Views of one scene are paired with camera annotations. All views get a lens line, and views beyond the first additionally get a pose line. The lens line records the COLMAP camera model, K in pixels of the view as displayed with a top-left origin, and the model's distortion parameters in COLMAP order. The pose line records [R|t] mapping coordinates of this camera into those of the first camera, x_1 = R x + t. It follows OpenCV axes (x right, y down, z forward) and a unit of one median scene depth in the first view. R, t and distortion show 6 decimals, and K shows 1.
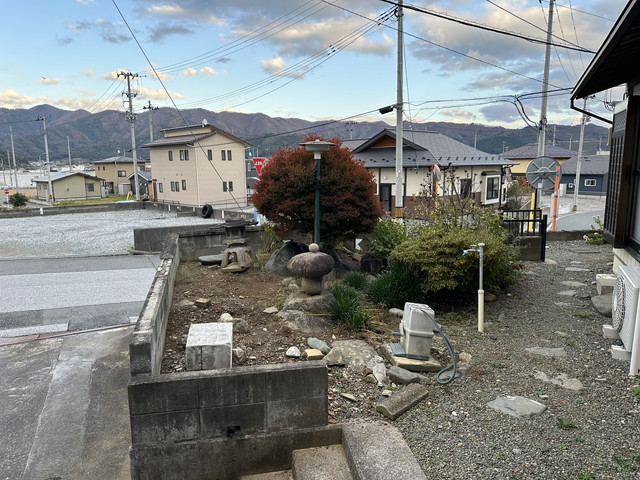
lens RADIAL K [[446.3, 0, 320.0], [0, 446.3, 240.0], [0, 0, 1]] dist [0.091616, -0.108106]
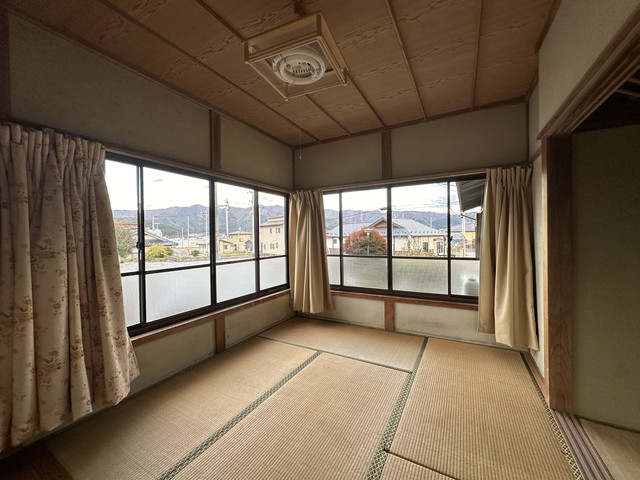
lens RADIAL K [[257.2, 0, 320.0], [0, 257.2, 240.0], [0, 0, 1]] dist [0.000144, 0.000280]
pose [[0.996104, -0.000540, -0.088186, -0.170493], [-0.012217, 0.989494, -0.144057, 0.102566], [0.087337, 0.144573, 0.985632, -0.689229]]
